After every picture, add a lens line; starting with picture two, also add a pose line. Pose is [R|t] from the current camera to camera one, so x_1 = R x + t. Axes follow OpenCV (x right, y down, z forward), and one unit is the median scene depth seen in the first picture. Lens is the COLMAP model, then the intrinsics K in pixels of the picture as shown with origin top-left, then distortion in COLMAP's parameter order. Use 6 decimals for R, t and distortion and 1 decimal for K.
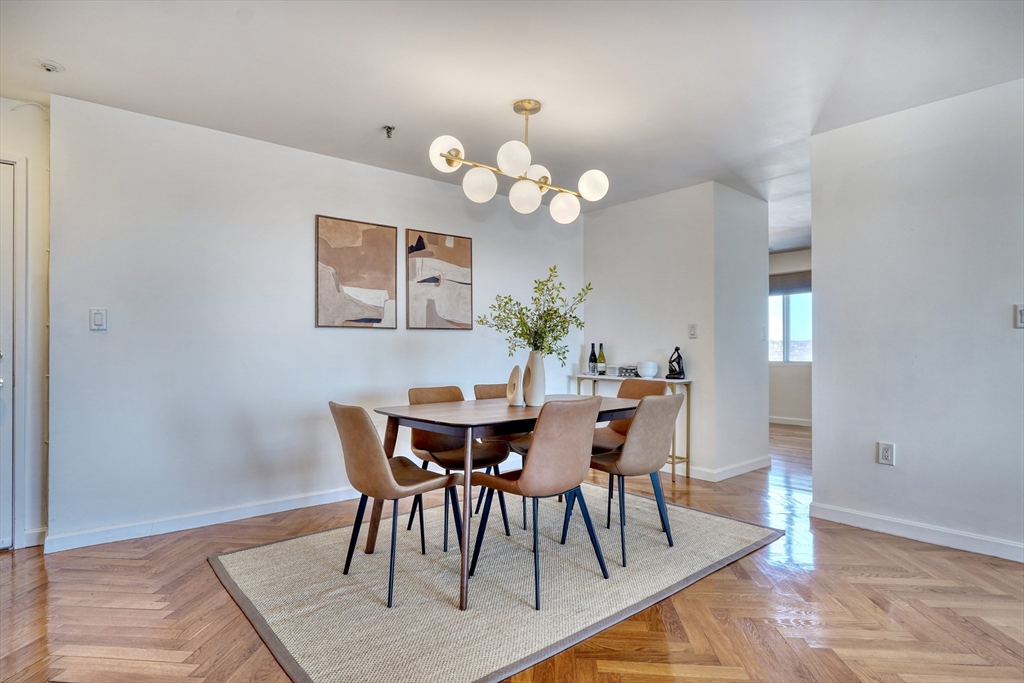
lens RADIAL K [[567.0, 0, 512.0], [0, 567.0, 341.5], [0, 0, 1]] dist [-0.002127, -0.000225]
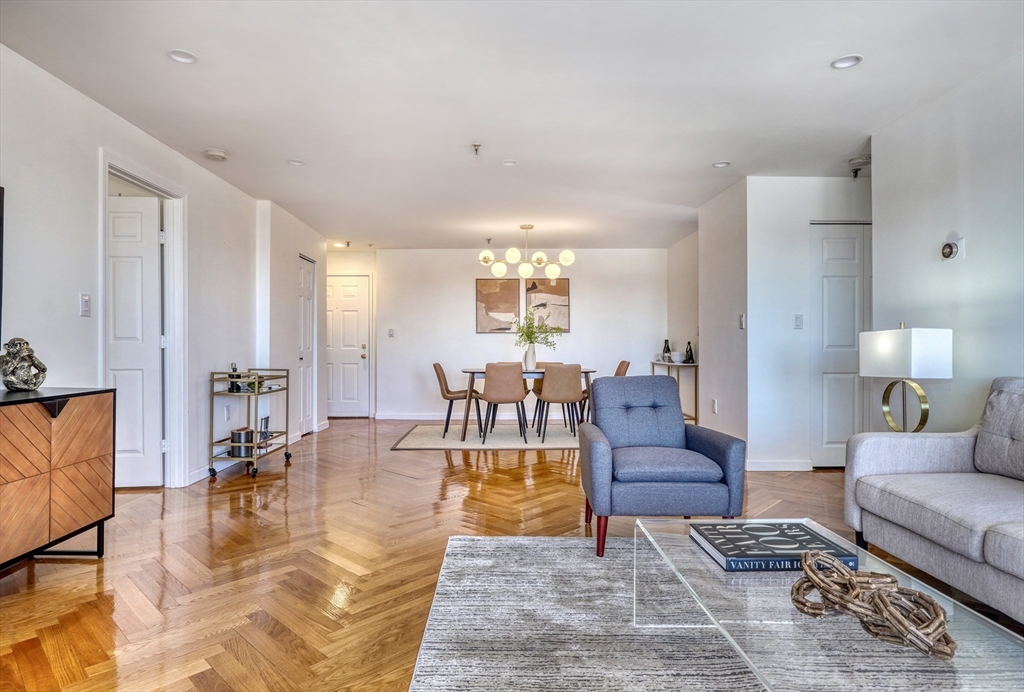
lens RADIAL K [[622.2, 0, 512.0], [0, 622.2, 346.0], [0, 0, 1]] dist [-0.004708, -0.001366]
pose [[0.773121, -0.002133, -0.634255, 1.100156], [0.008925, 0.999932, 0.007516, 0.004952], [0.634196, -0.011471, 0.773087, -0.619501]]
